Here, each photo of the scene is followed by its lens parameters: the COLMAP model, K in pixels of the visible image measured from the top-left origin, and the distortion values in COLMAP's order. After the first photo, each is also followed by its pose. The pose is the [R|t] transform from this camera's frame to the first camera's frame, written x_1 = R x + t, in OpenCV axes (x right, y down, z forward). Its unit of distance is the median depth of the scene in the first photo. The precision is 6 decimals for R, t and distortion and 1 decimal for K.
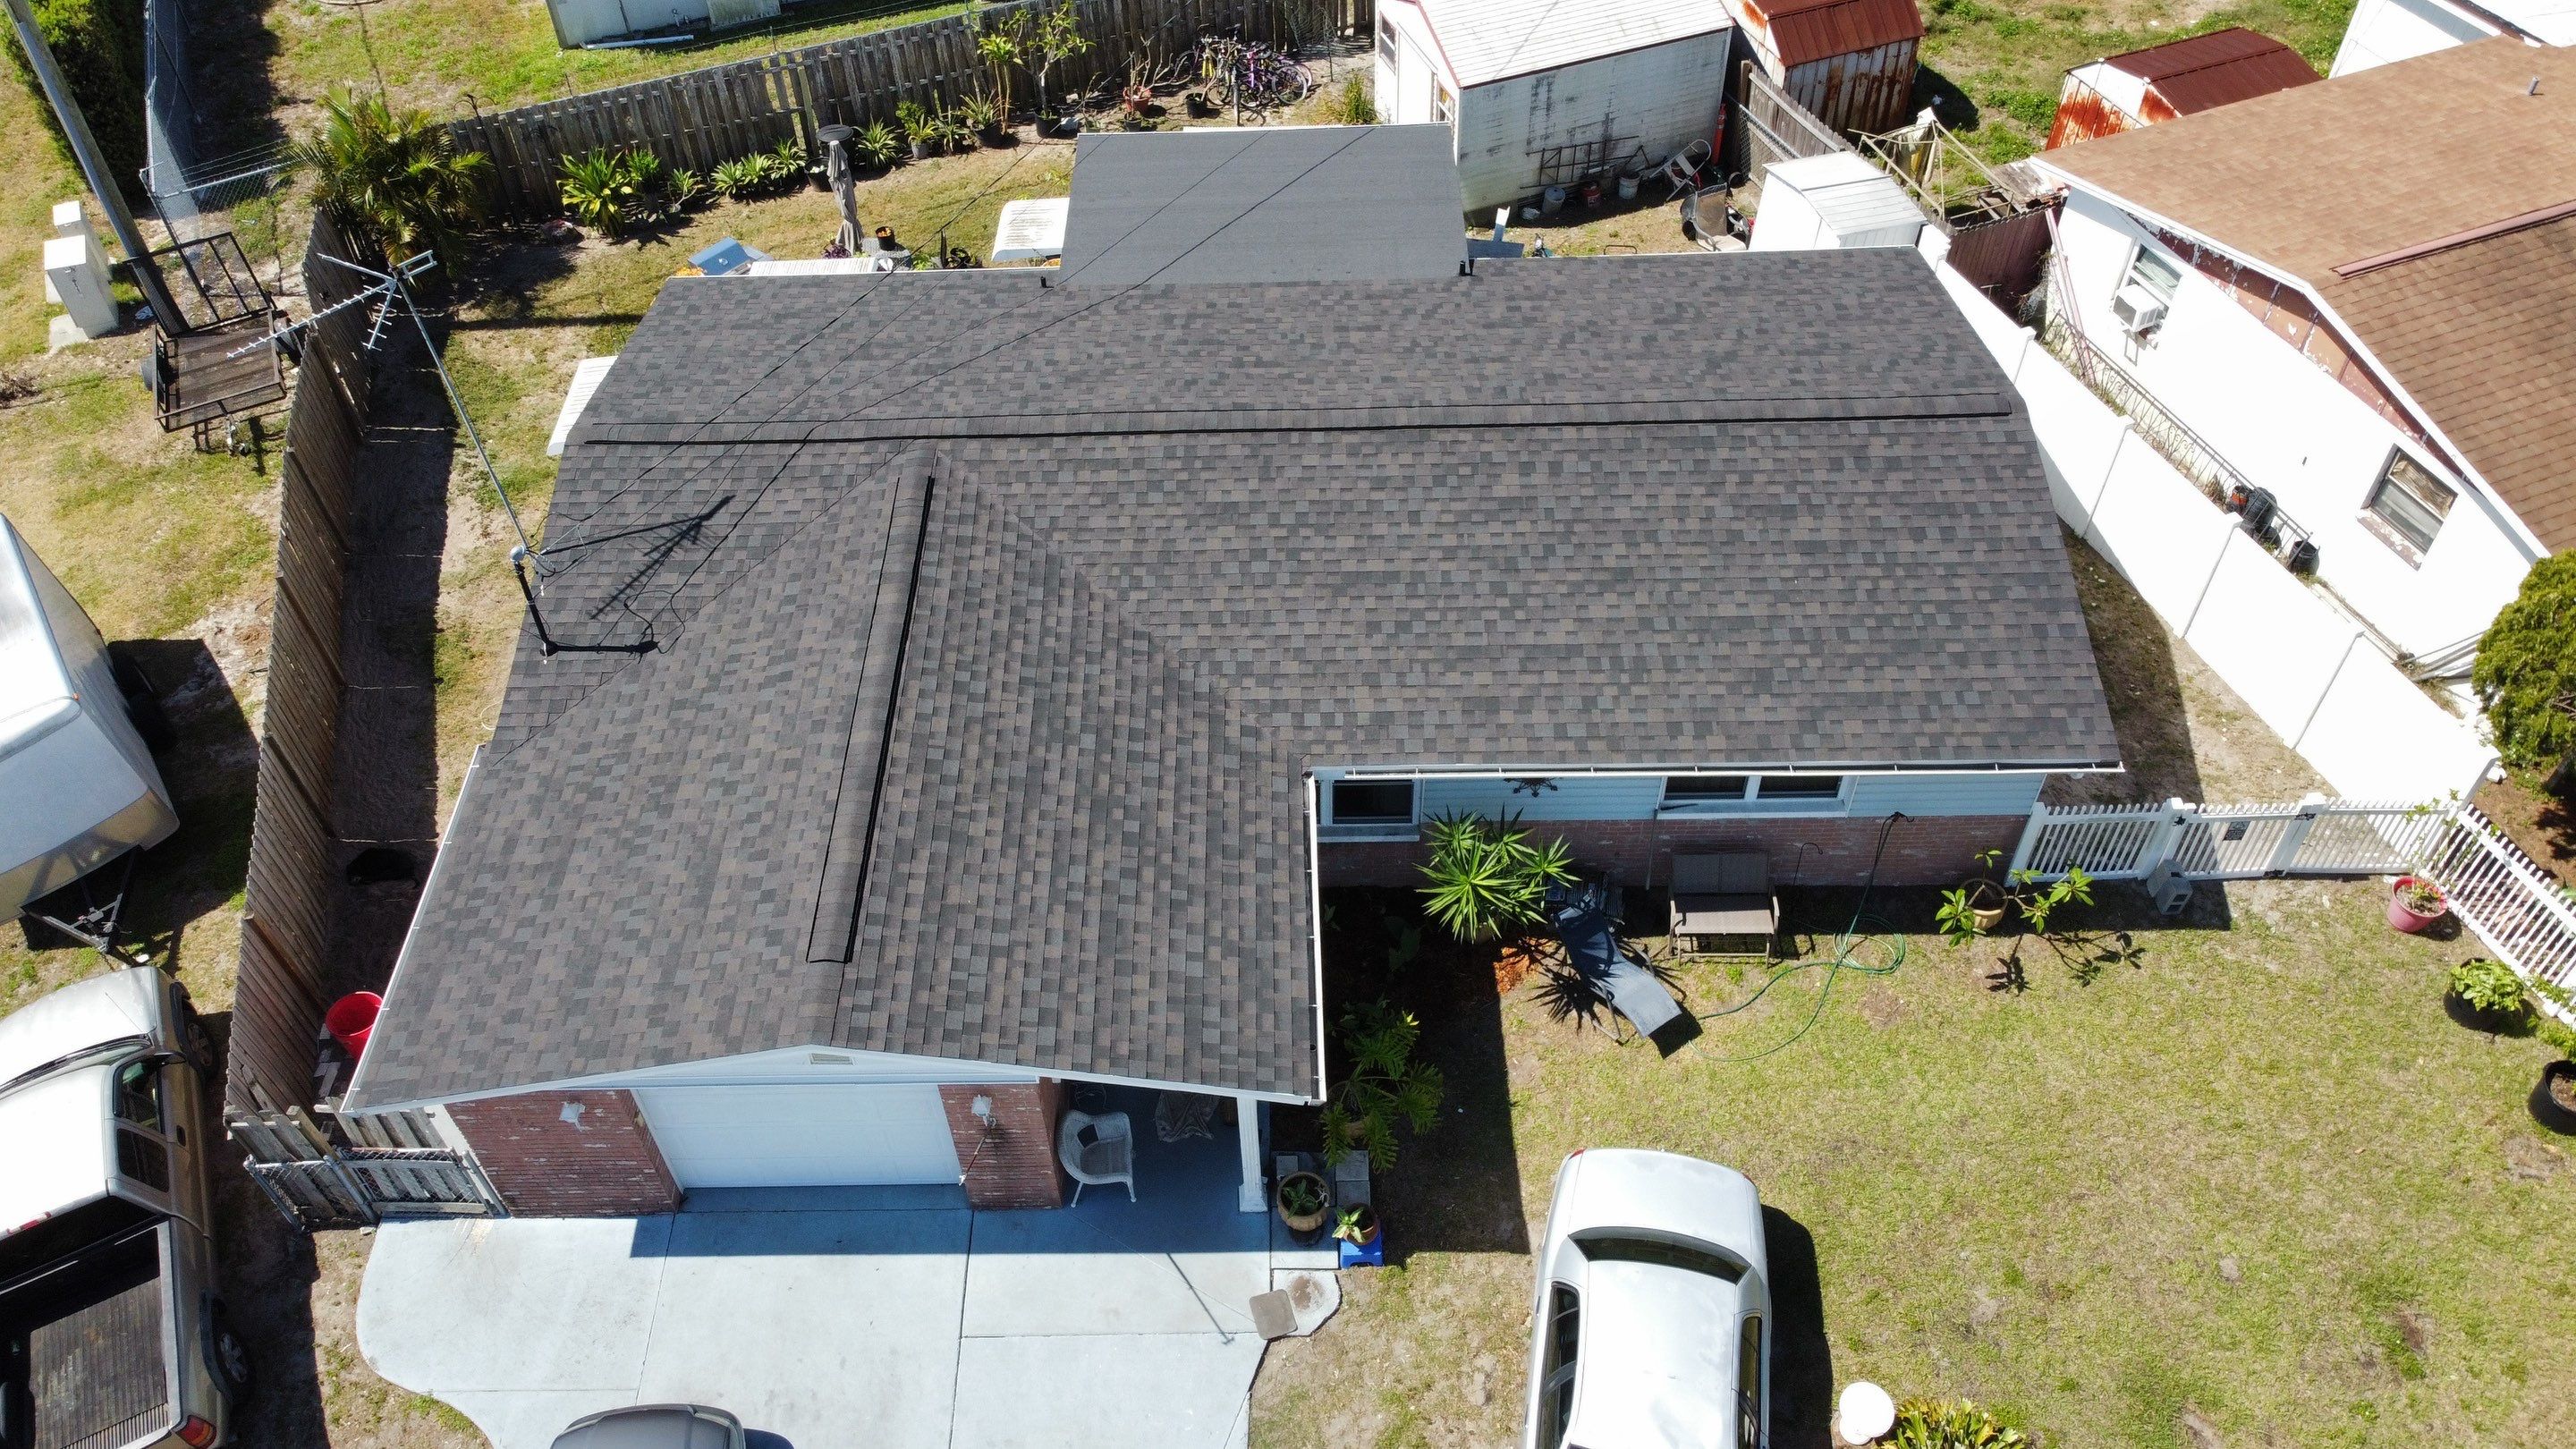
lens RADIAL K [[1952.0, 0, 1252.4], [0, 1952.0, 694.3], [0, 0, 1]] dist [0.000668, -0.010537]
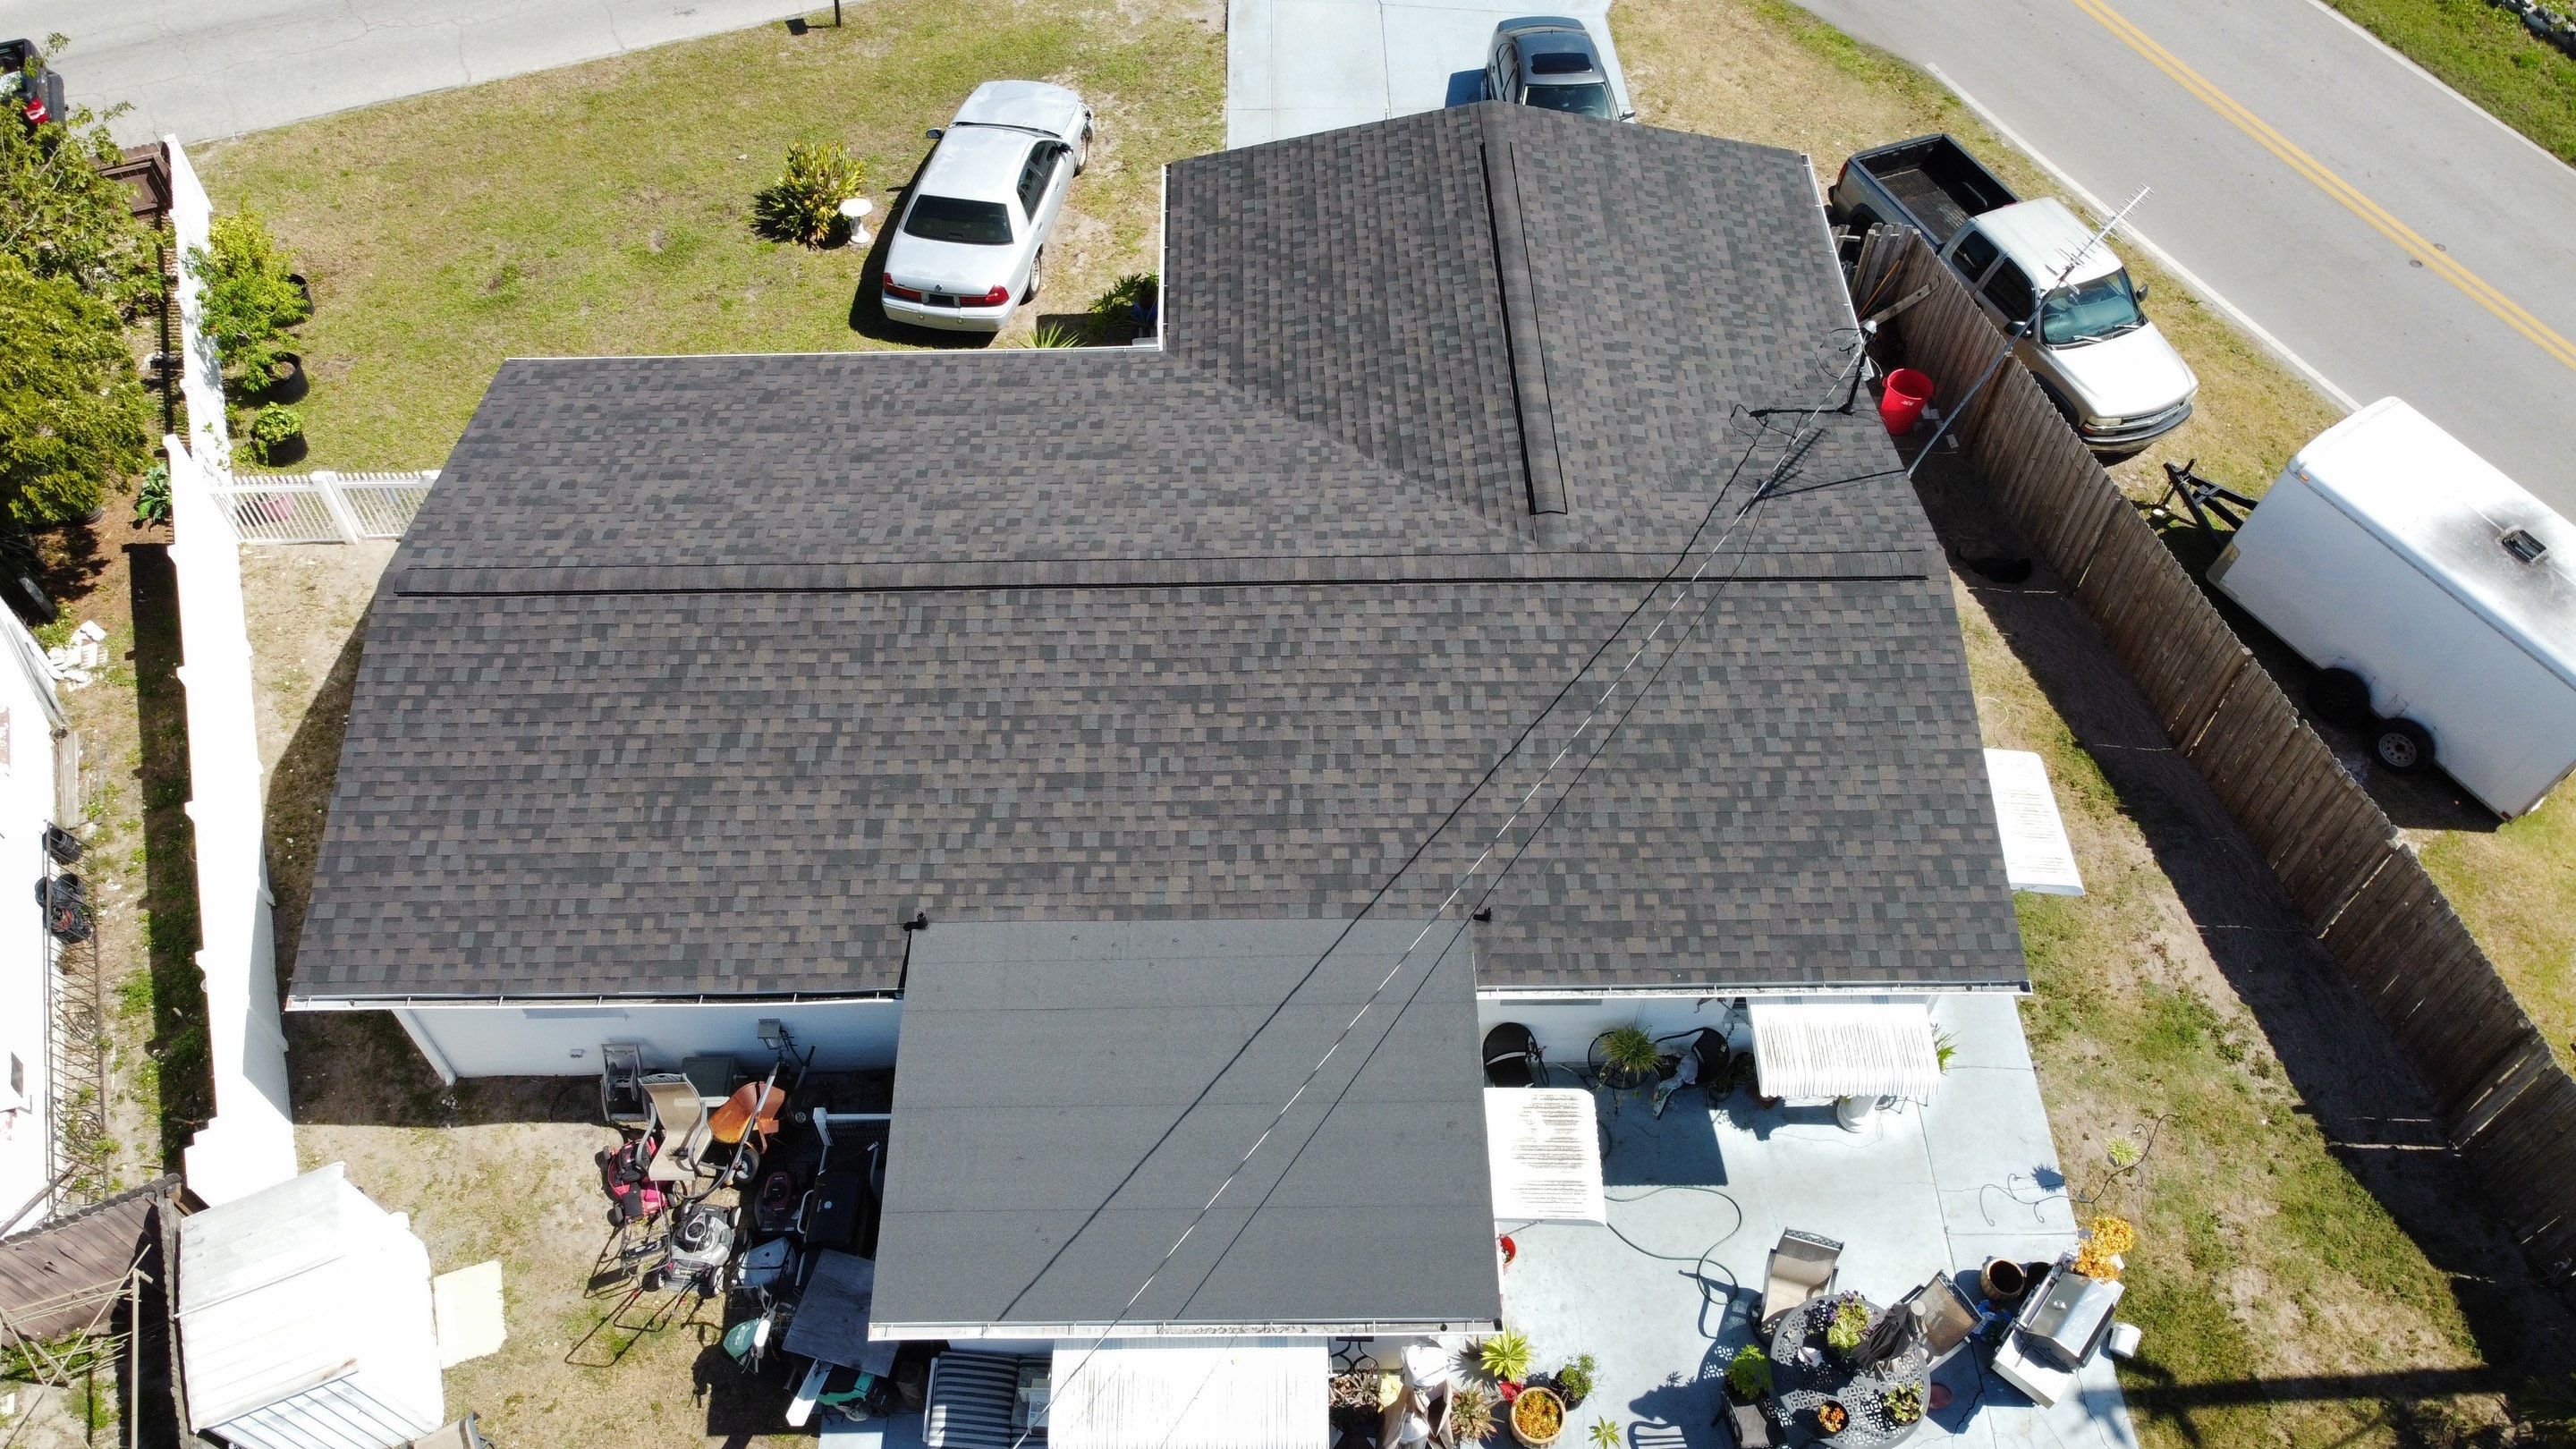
lens RADIAL K [[1913.7, 0, 1256.4], [0, 1913.7, 722.6], [0, 0, 1]] dist [0.027034, -0.053739]
pose [[-0.999221, 0.032942, 0.021744, -0.045750], [0.016174, -0.160778, 0.986858, -1.114343], [0.036005, 0.986441, 0.160120, 0.981356]]
